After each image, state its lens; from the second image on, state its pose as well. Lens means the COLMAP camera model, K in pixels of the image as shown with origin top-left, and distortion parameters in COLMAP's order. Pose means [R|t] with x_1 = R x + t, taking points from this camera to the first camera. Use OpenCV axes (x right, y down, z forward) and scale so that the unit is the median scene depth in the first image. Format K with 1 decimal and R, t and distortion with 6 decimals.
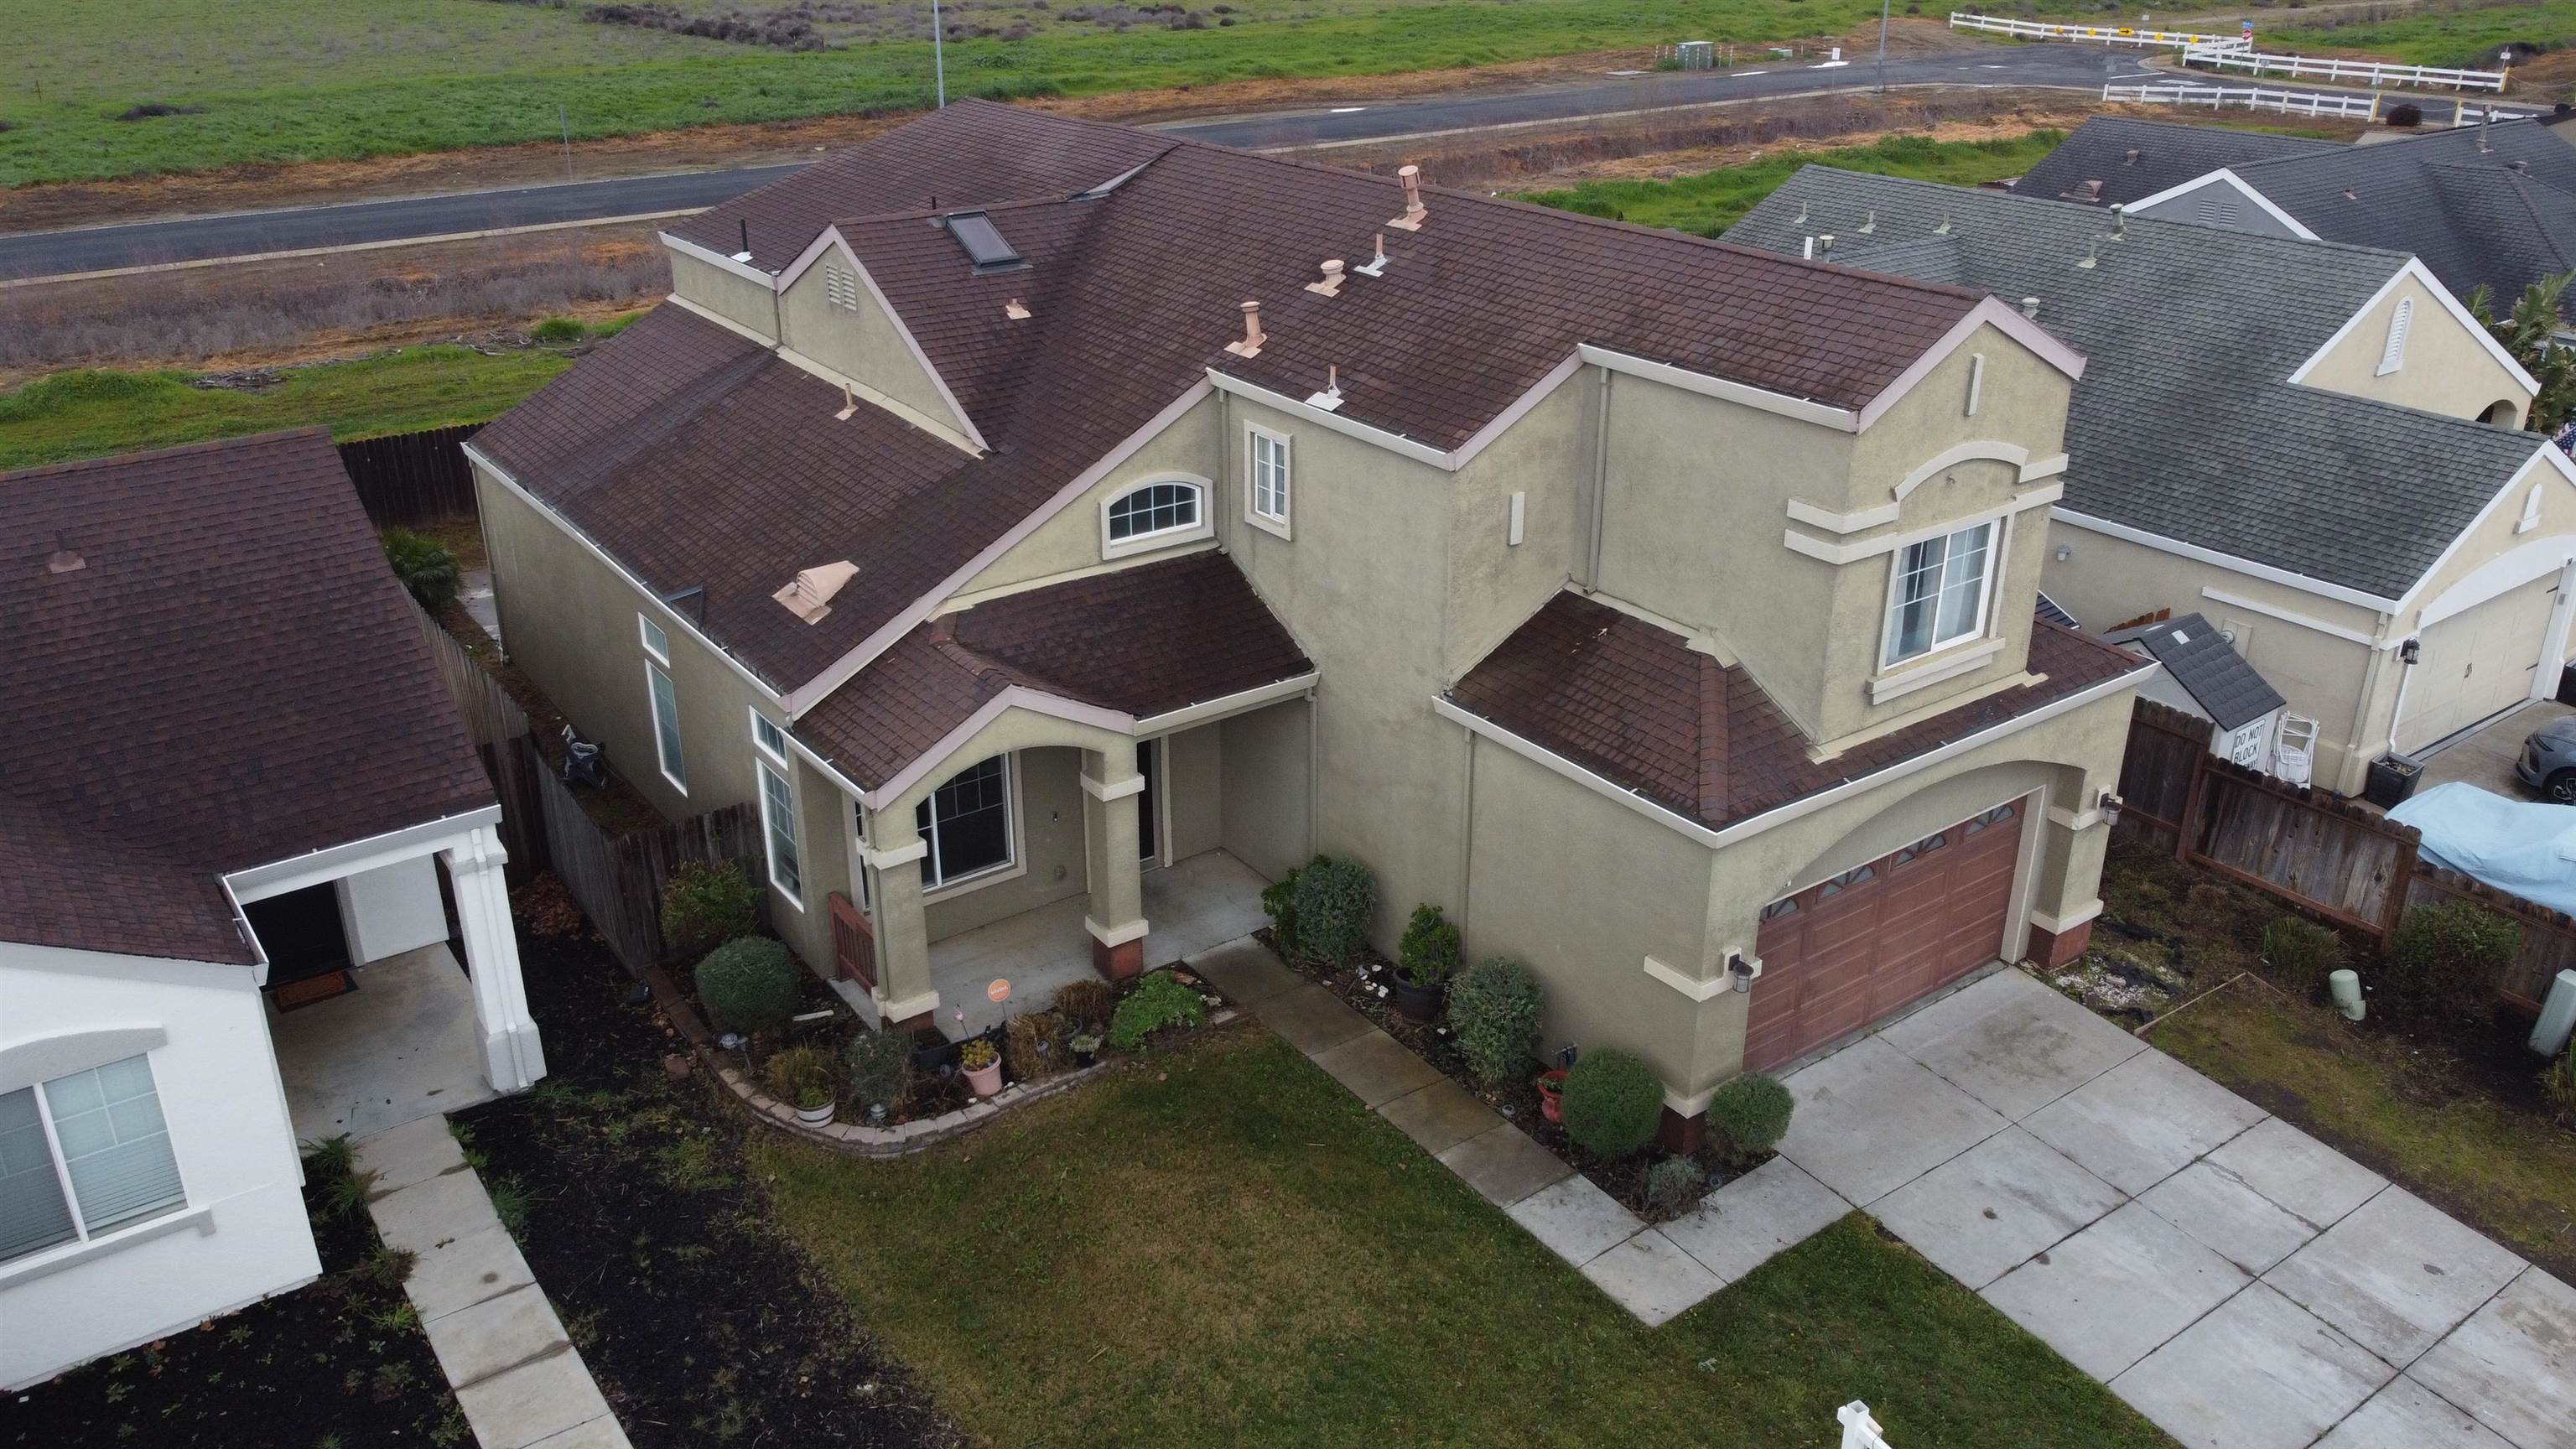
lens RADIAL K [[1960.4, 0, 1289.3], [0, 1960.4, 723.1], [0, 0, 1]] dist [0.002546, 0.000757]
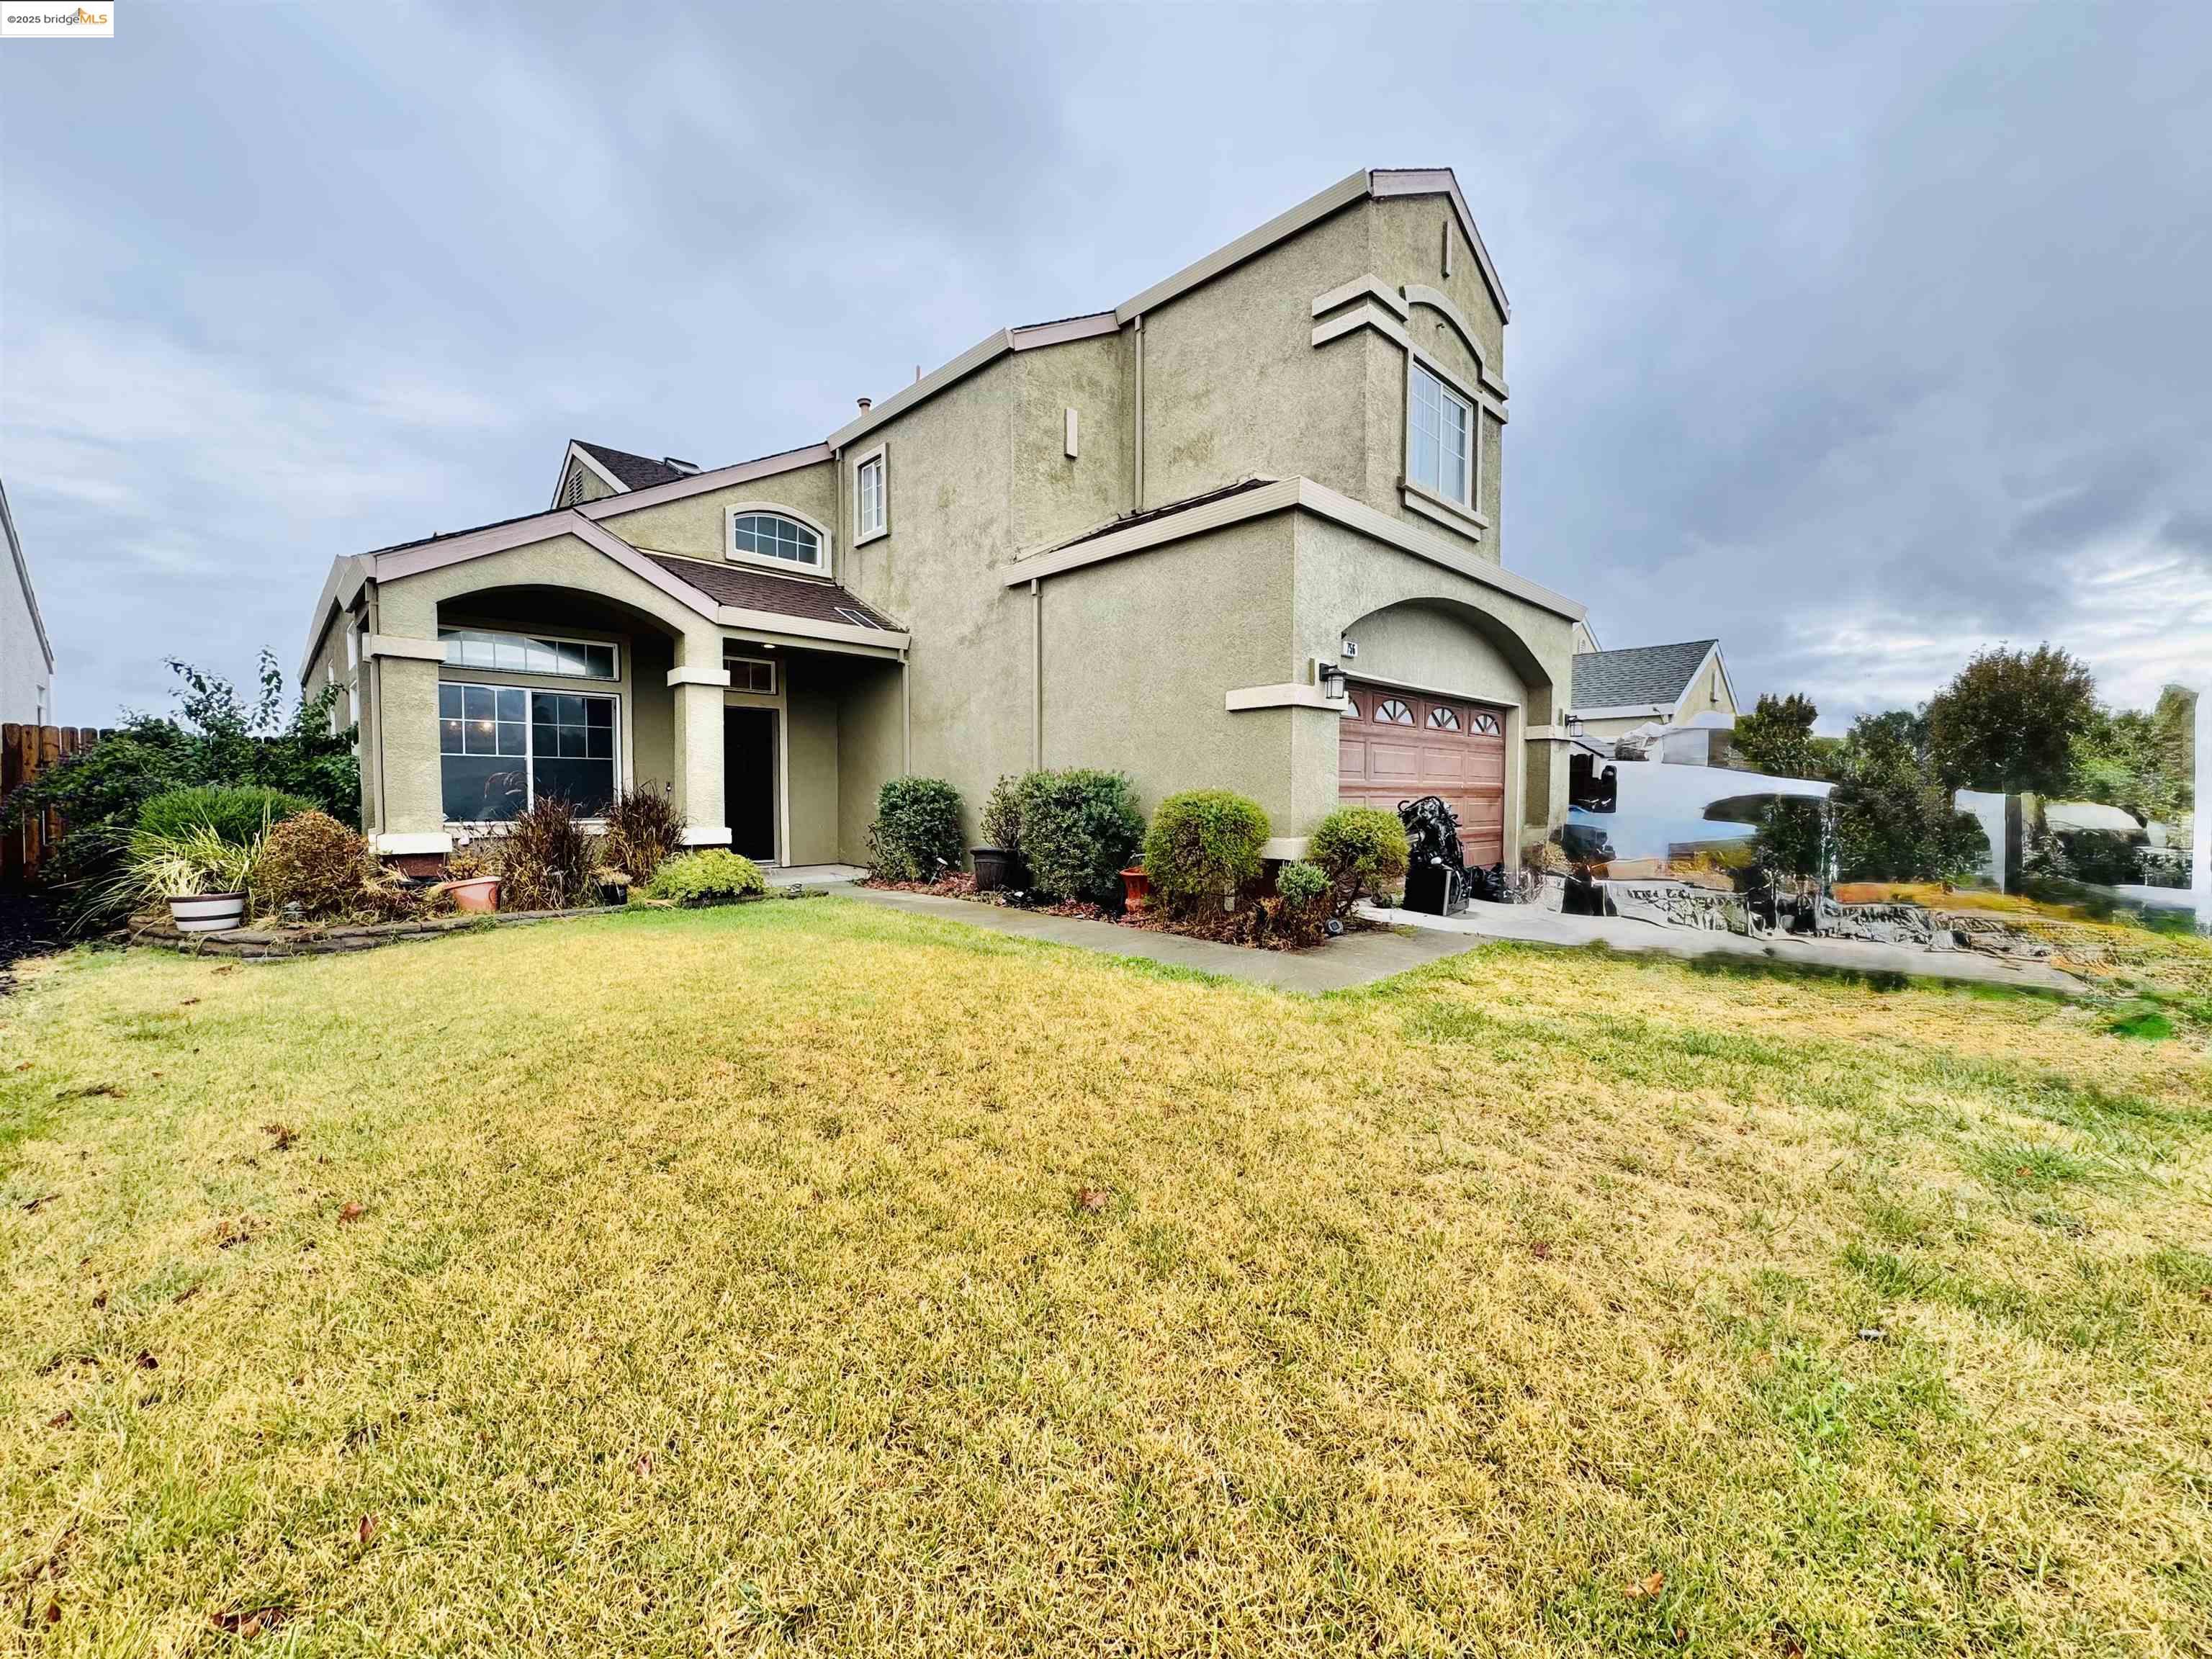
lens RADIAL K [[880.1, 0, 1104.2], [0, 880.1, 833.8], [0, 0, 1]] dist [-0.002238, -0.000041]
pose [[0.990210, -0.001867, 0.139572, 0.055936], [0.052165, 0.932410, -0.357618, 0.273553], [-0.129471, 0.361398, 0.923379, 0.545424]]
